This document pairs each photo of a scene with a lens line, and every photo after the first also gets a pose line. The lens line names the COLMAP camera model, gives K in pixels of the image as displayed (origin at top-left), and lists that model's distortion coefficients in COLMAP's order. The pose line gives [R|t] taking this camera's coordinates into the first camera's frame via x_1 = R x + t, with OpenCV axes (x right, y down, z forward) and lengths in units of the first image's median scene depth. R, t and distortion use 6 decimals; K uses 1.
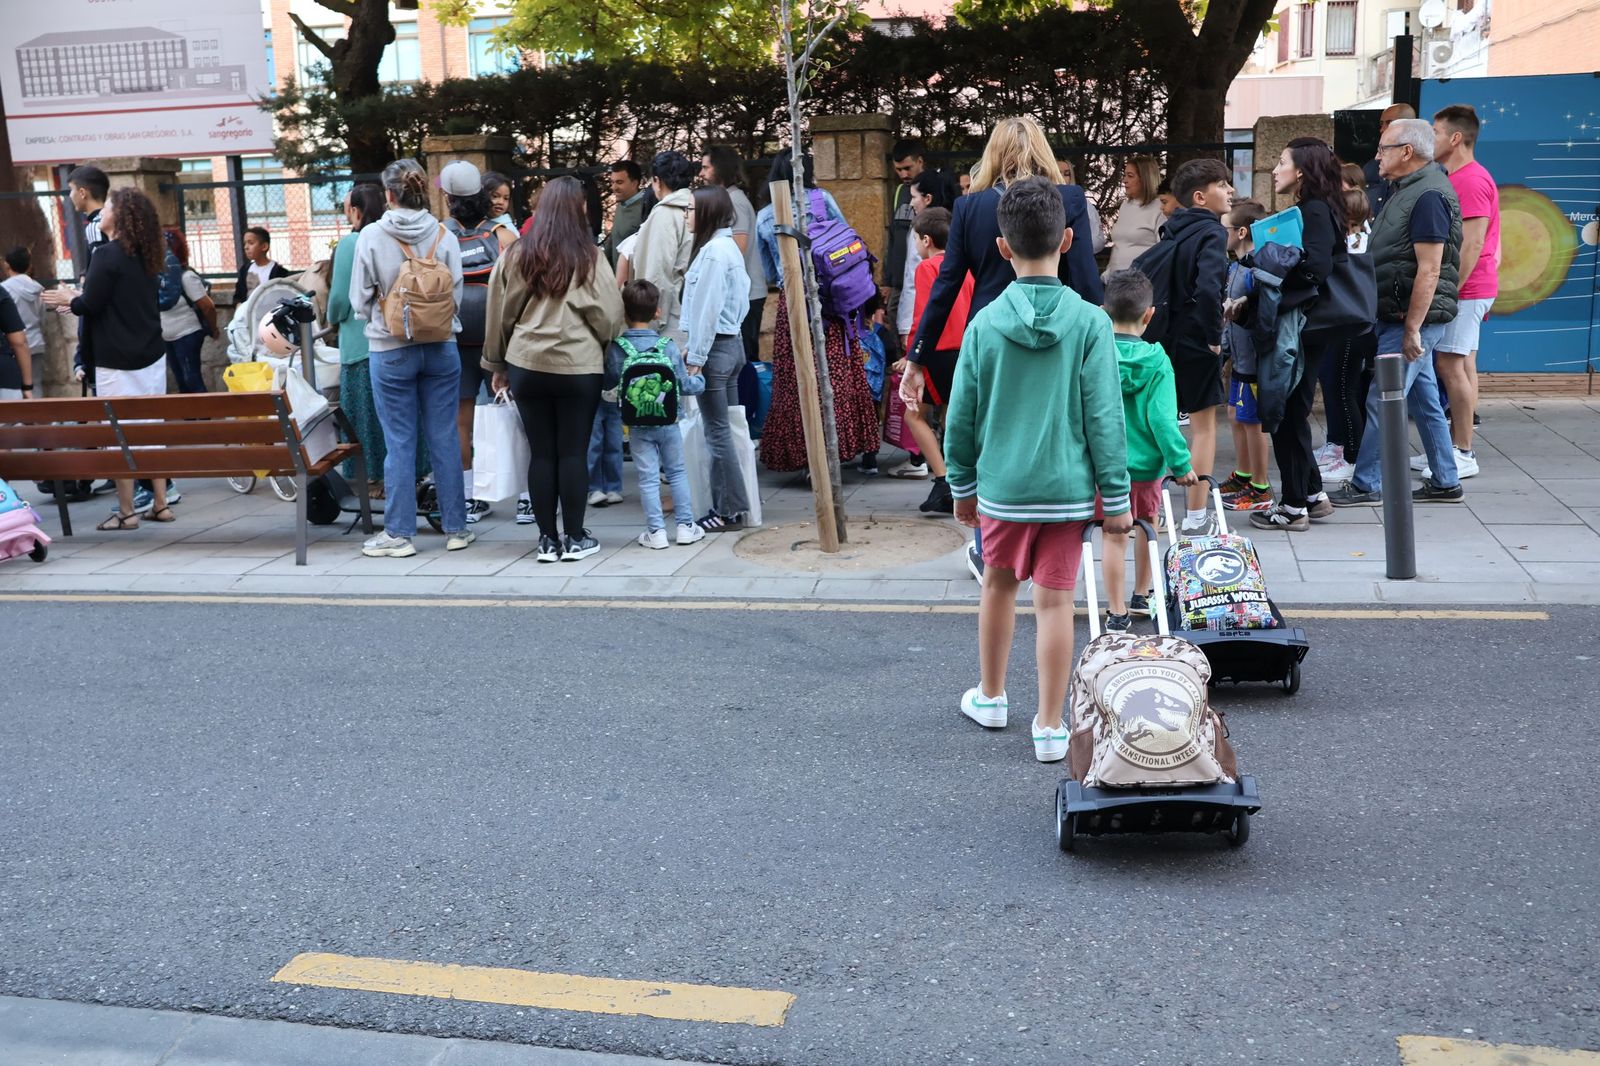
lens RADIAL K [[1446.4, 0, 800.0], [0, 1446.4, 533.0], [0, 0, 1]] dist [-0.132571, 0.177860]
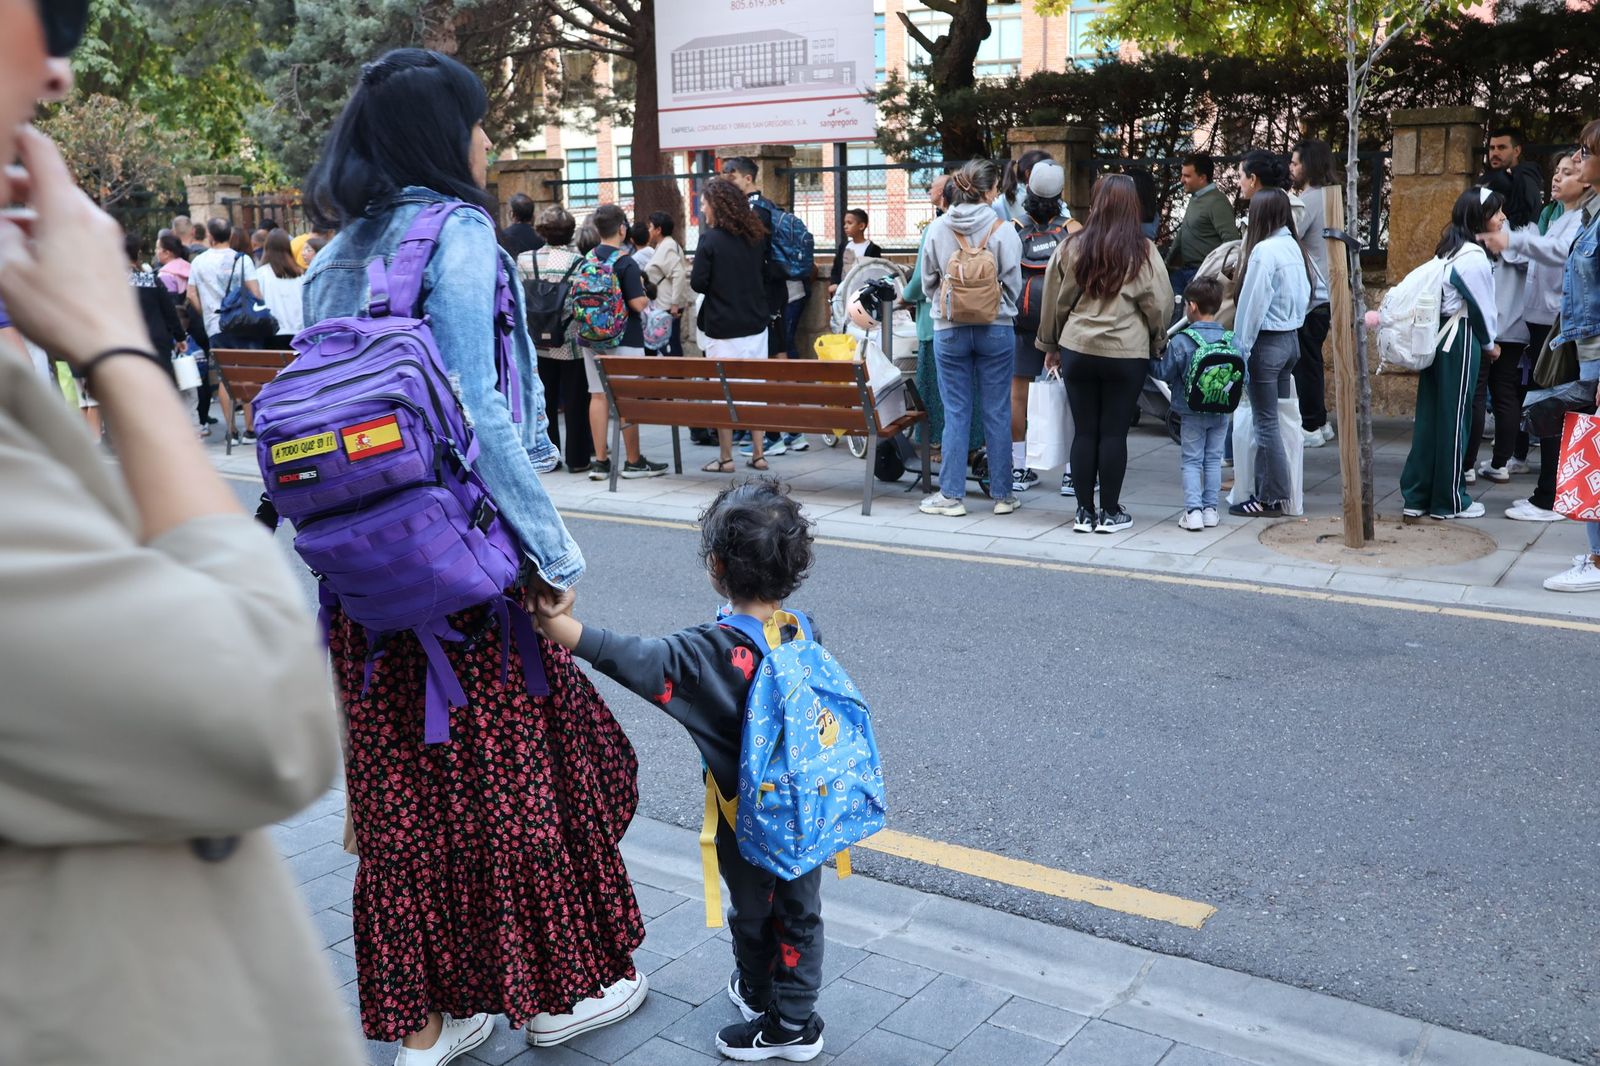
lens RADIAL K [[1452.2, 0, 800.0], [0, 1452.2, 533.0], [0, 0, 1]] dist [-0.121776, 0.146814]
pose [[0.921765, 0.091559, -0.376784, 0.030196], [-0.085120, 0.995799, 0.033743, 0.001561], [0.378291, 0.000969, 0.925686, -0.069242]]
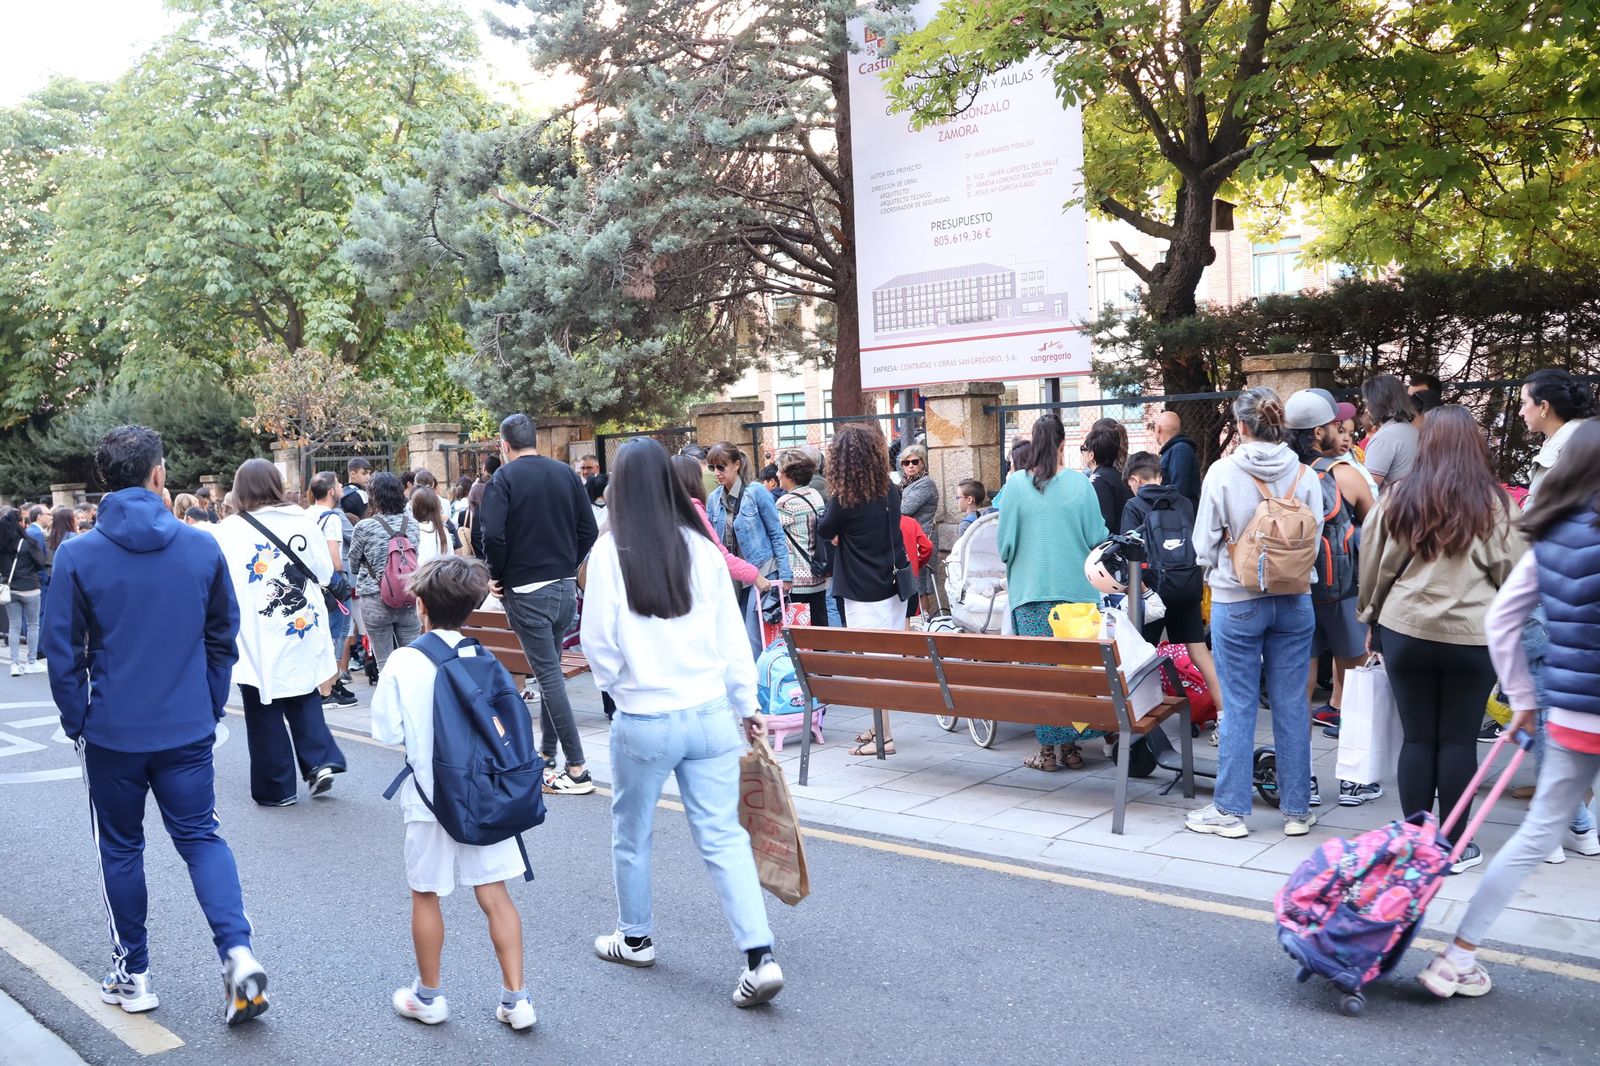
lens RADIAL K [[1334.7, 0, 800.0], [0, 1334.7, 533.0], [0, 0, 1]] dist [-0.159671, 0.124592]
pose [[0.857275, 0.021684, -0.514402, -0.079539], [-0.090186, 0.989990, -0.108568, -0.044962], [0.506898, 0.139464, 0.850649, 0.136162]]
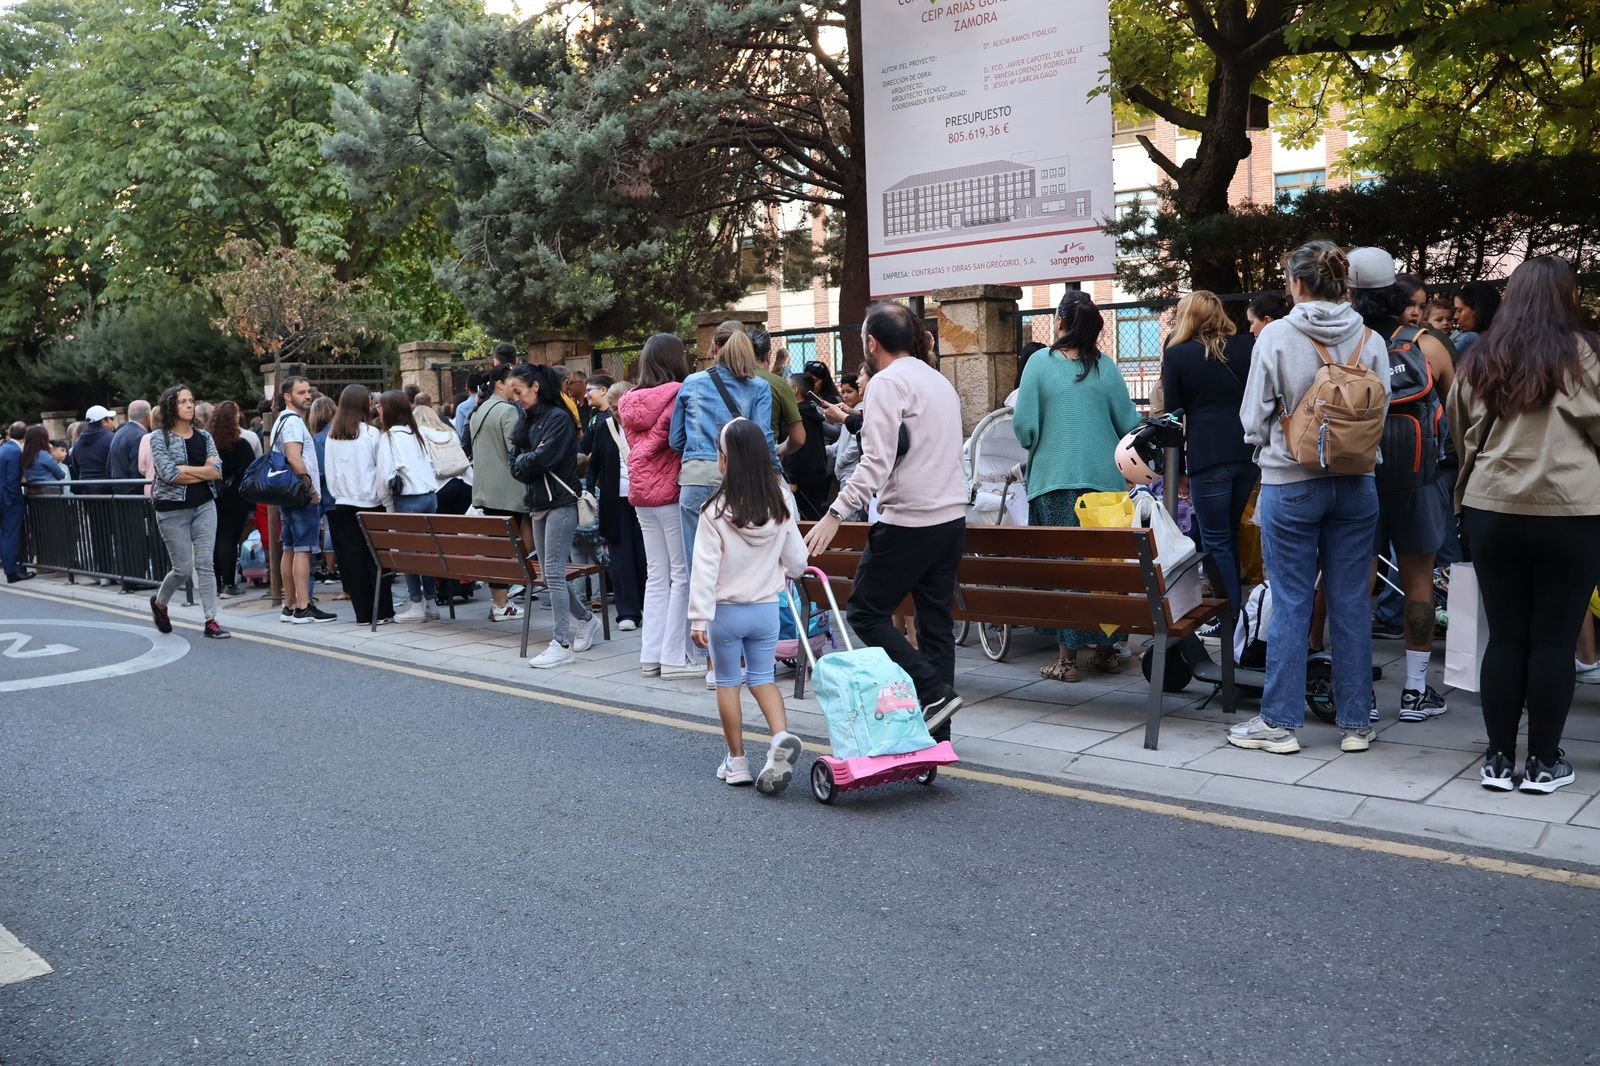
lens RADIAL K [[1334.7, 0, 800.0], [0, 1334.7, 533.0], [0, 0, 1]] dist [-0.159671, 0.124592]
pose [[0.852943, 0.049099, -0.519689, -0.112596], [-0.098616, 0.992796, -0.068057, -0.021682], [0.512604, 0.109298, 0.851640, 0.210979]]
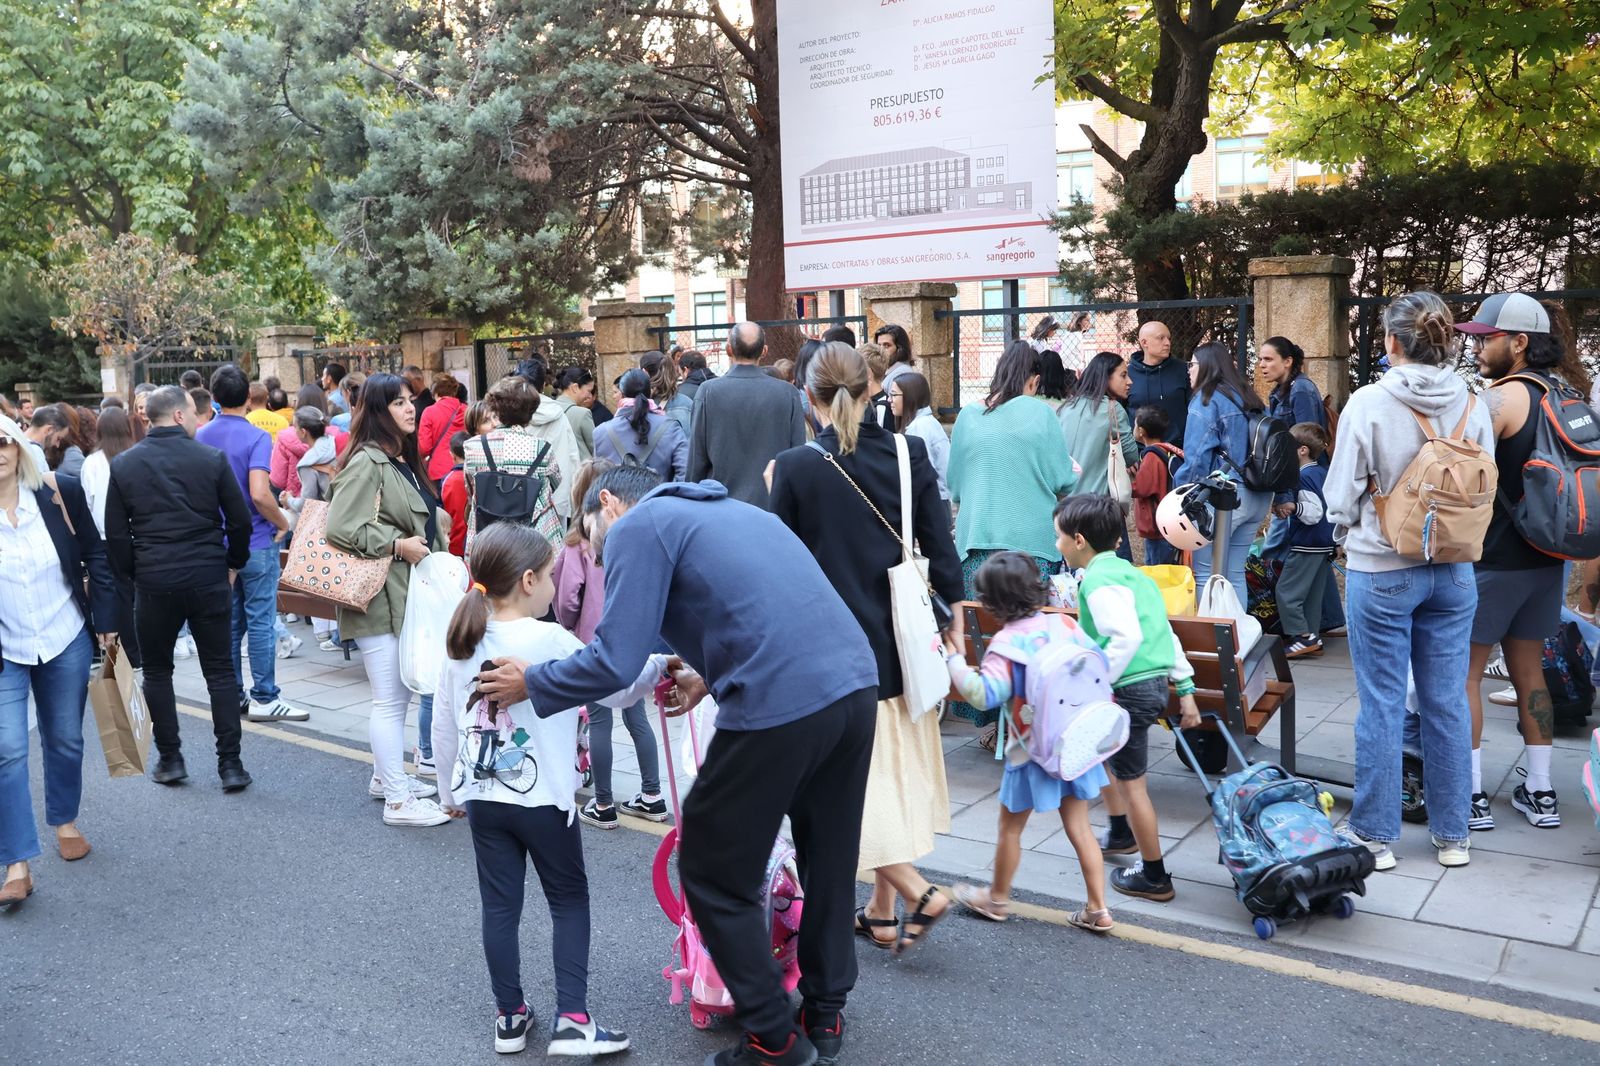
lens RADIAL K [[1334.7, 0, 800.0], [0, 1334.7, 533.0], [0, 0, 1]] dist [-0.159671, 0.124592]
pose [[0.907920, 0.053390, -0.415729, -0.222334], [-0.080144, 0.995667, -0.047159, -0.073076], [0.411410, 0.076135, 0.908265, 0.253082]]
